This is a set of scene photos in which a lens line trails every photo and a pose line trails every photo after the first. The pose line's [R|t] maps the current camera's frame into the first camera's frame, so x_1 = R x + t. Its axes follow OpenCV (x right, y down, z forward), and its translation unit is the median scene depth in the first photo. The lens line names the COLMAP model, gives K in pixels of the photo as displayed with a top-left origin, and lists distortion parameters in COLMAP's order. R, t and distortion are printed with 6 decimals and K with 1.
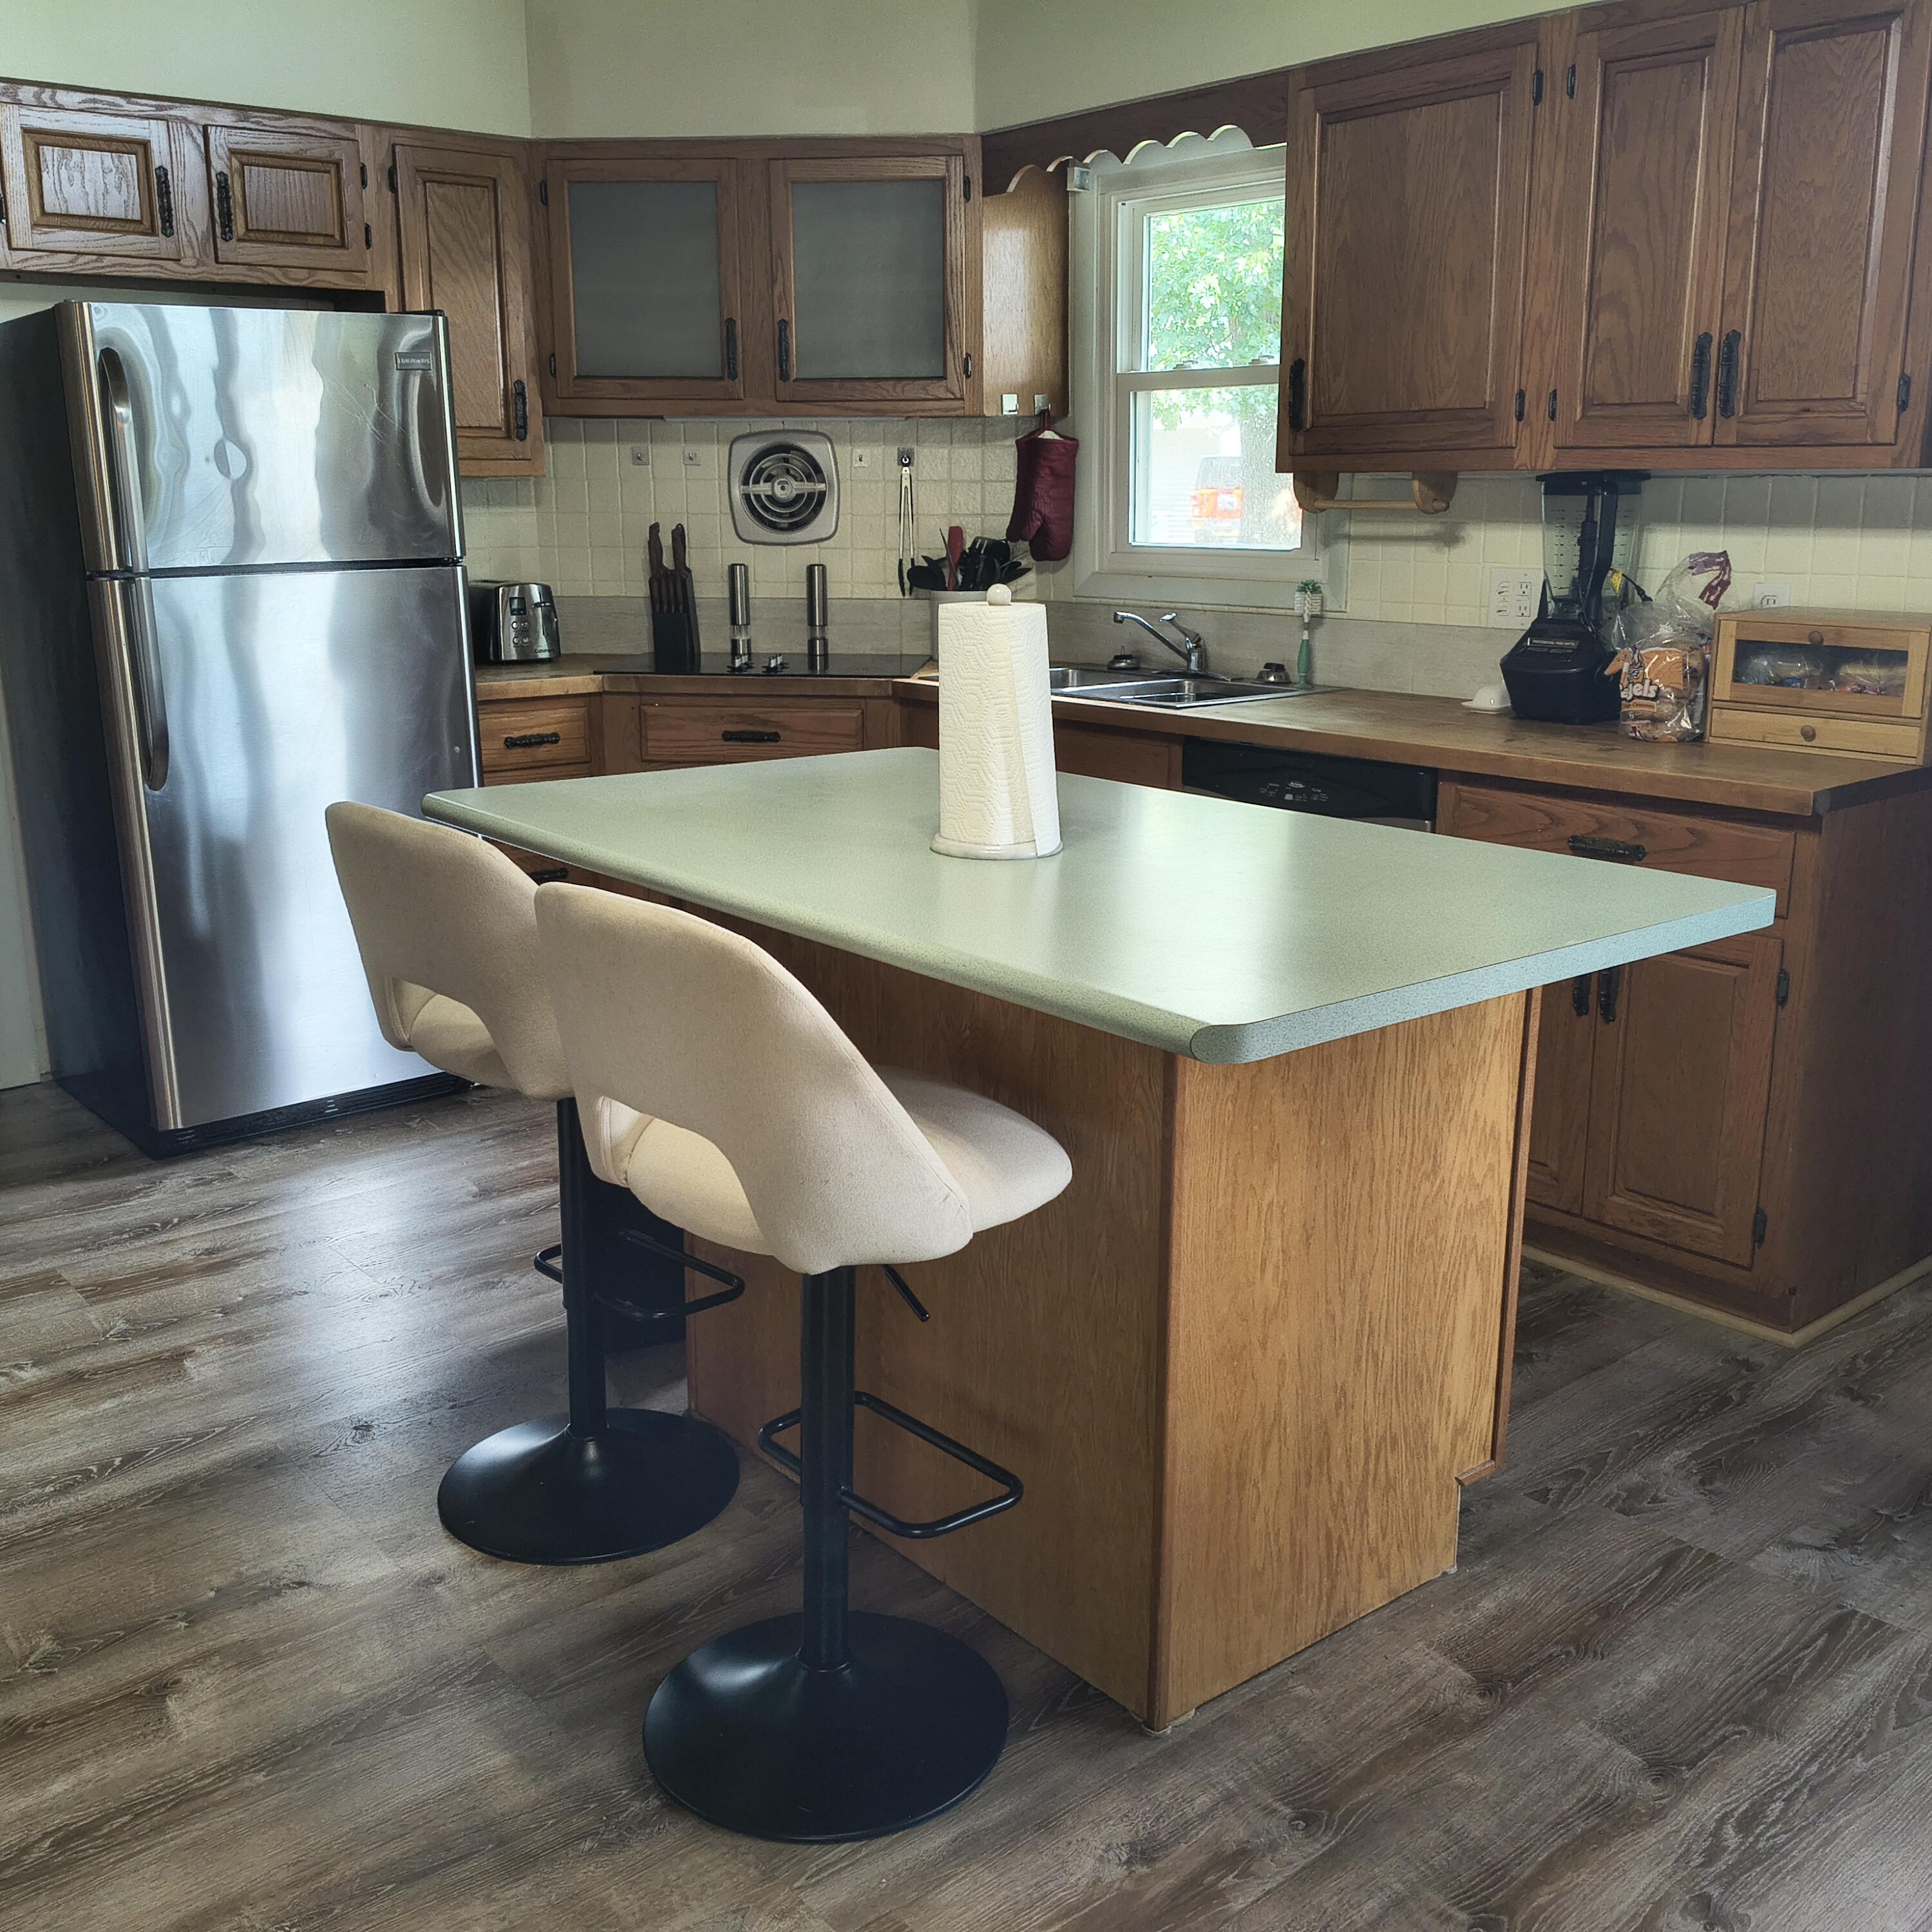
lens RADIAL K [[1926.4, 0, 959.5], [0, 1926.4, 986.8], [0, 0, 1]] dist [0.040749, -0.119402]
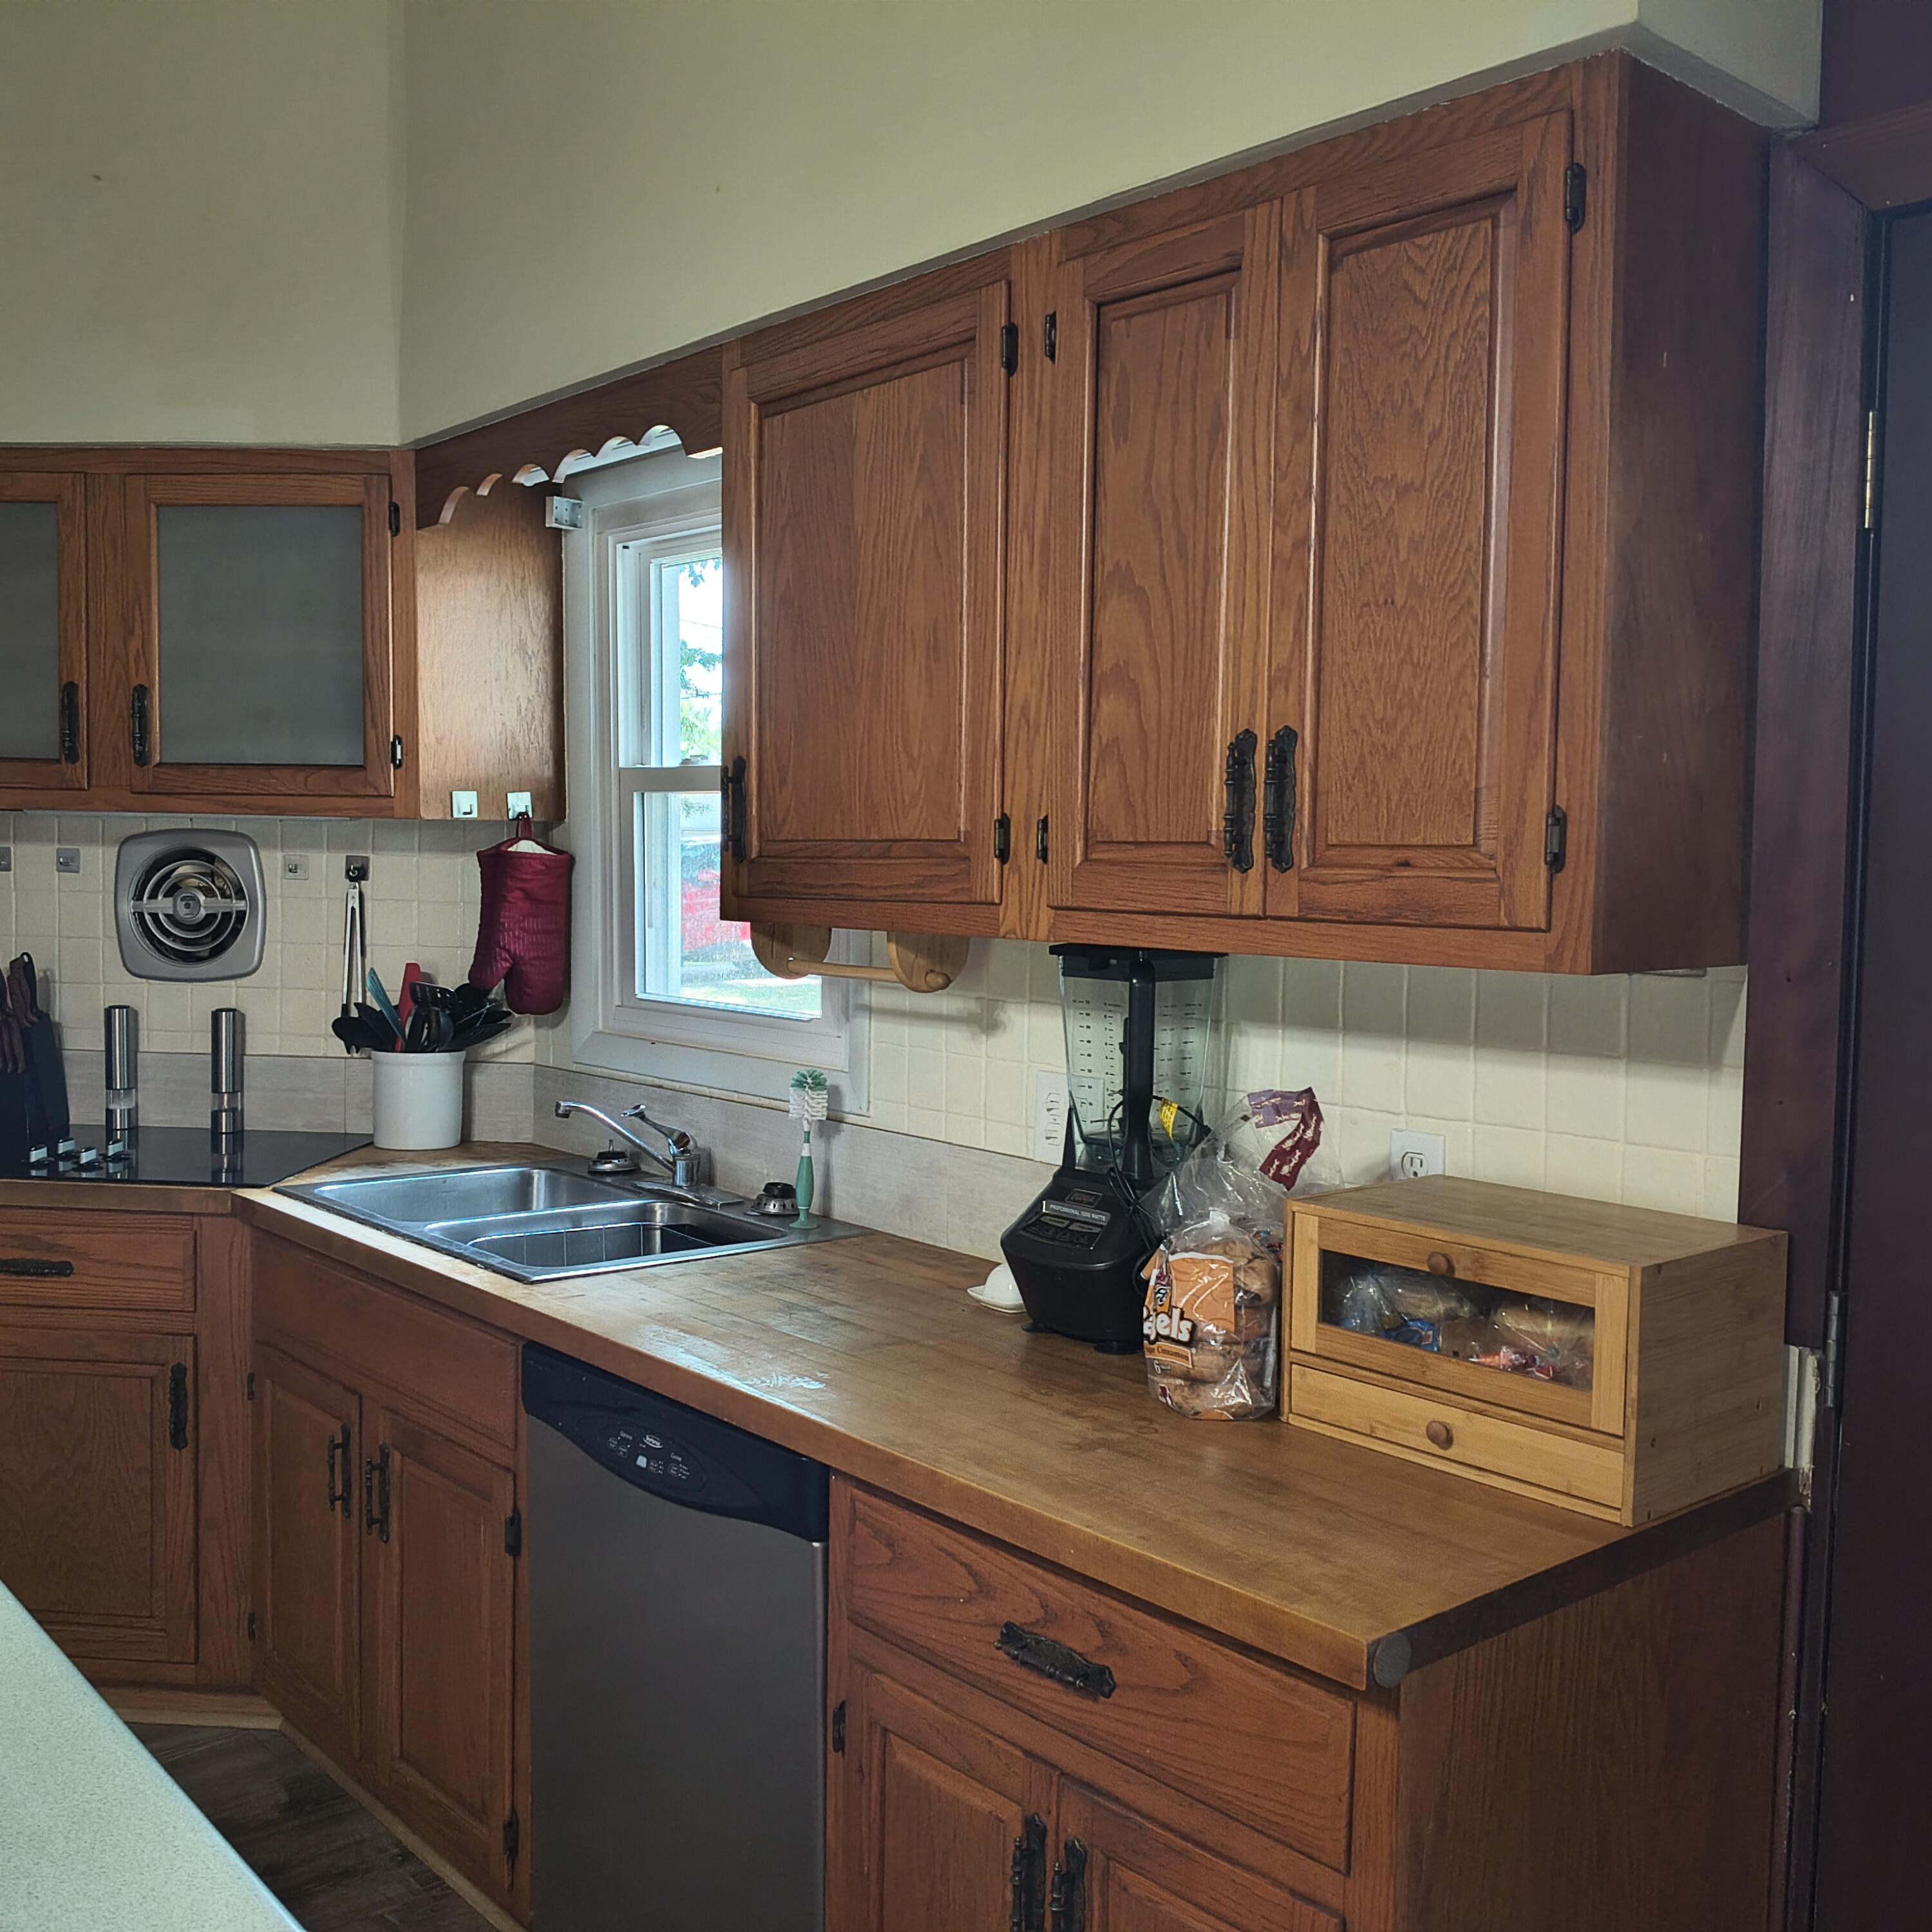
lens RADIAL K [[1926.4, 0, 959.5], [0, 1926.4, 986.8], [0, 0, 1]] dist [0.040749, -0.119402]
pose [[0.999624, 0.020583, 0.018118, 0.218360], [-0.016846, 0.982308, -0.186516, -0.113594], [-0.021636, 0.186140, 0.982285, 0.330843]]
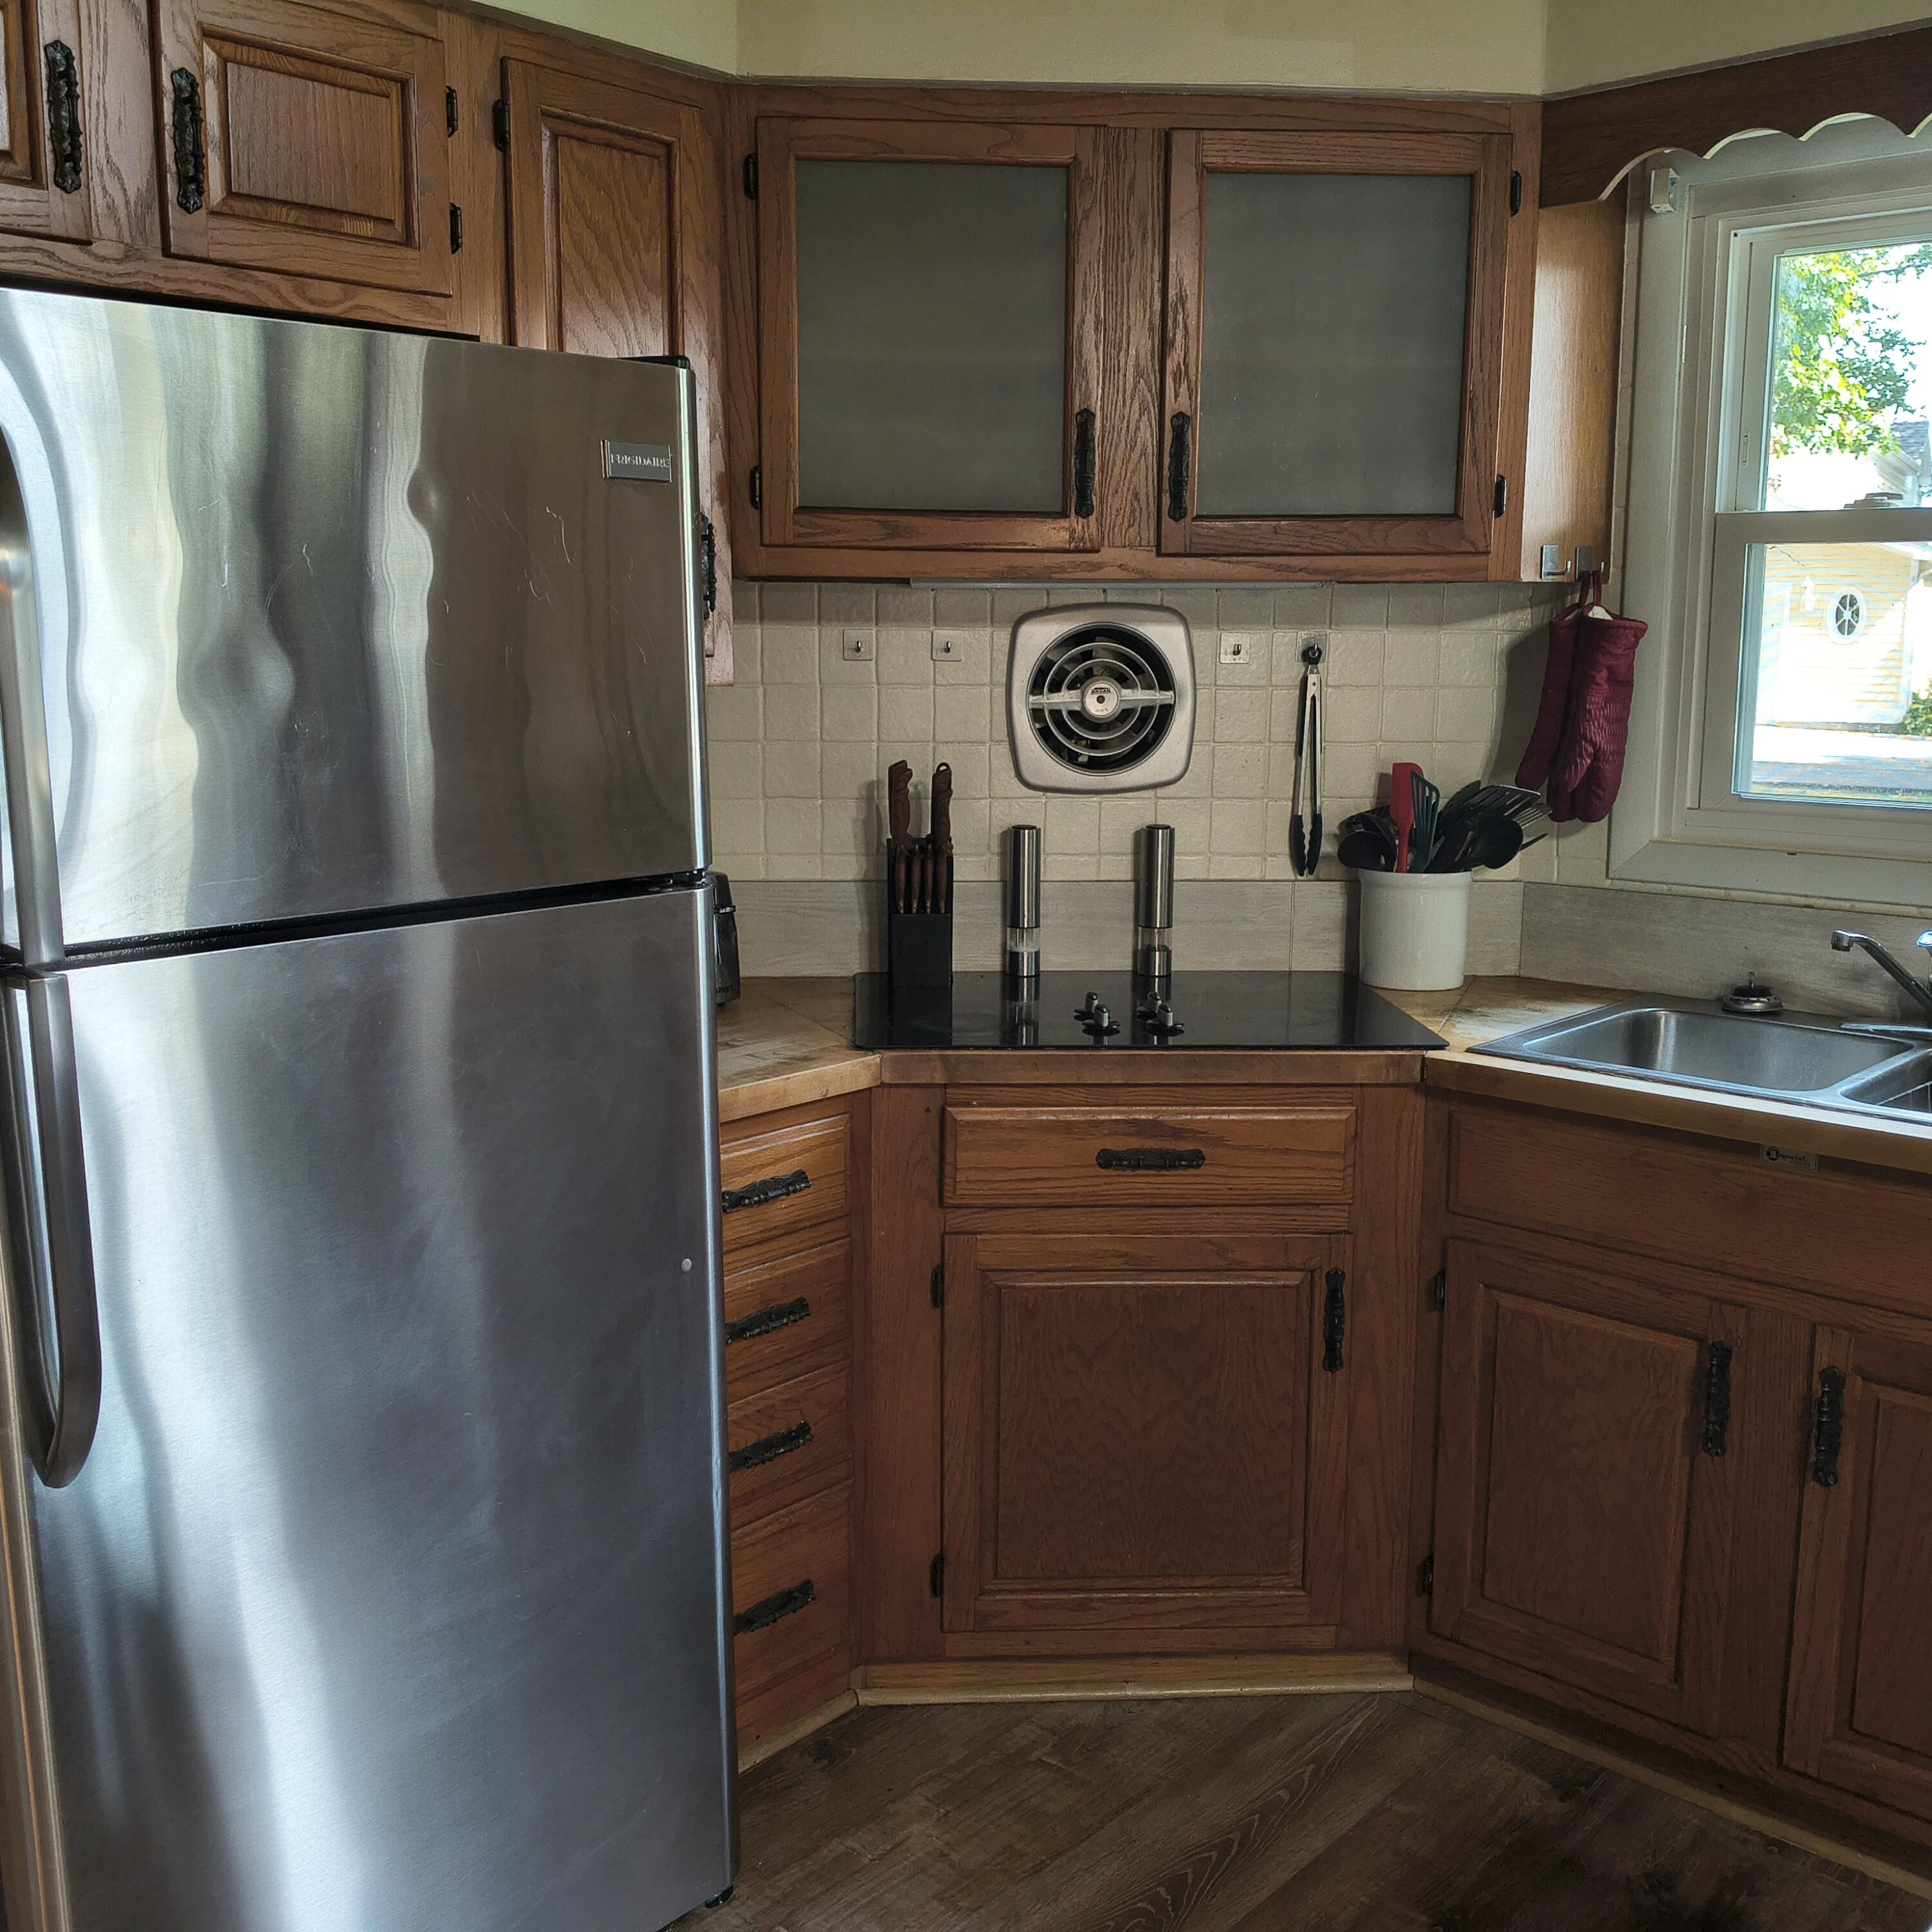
lens RADIAL K [[1929.7, 0, 961.4], [0, 1929.7, 959.3], [0, 0, 1]] dist [0.056518, -0.142180]
pose [[0.990817, -0.018414, 0.133950, -0.250068], [0.030610, 0.995510, -0.089570, -0.149330], [-0.131699, 0.092848, 0.986932, 0.503828]]
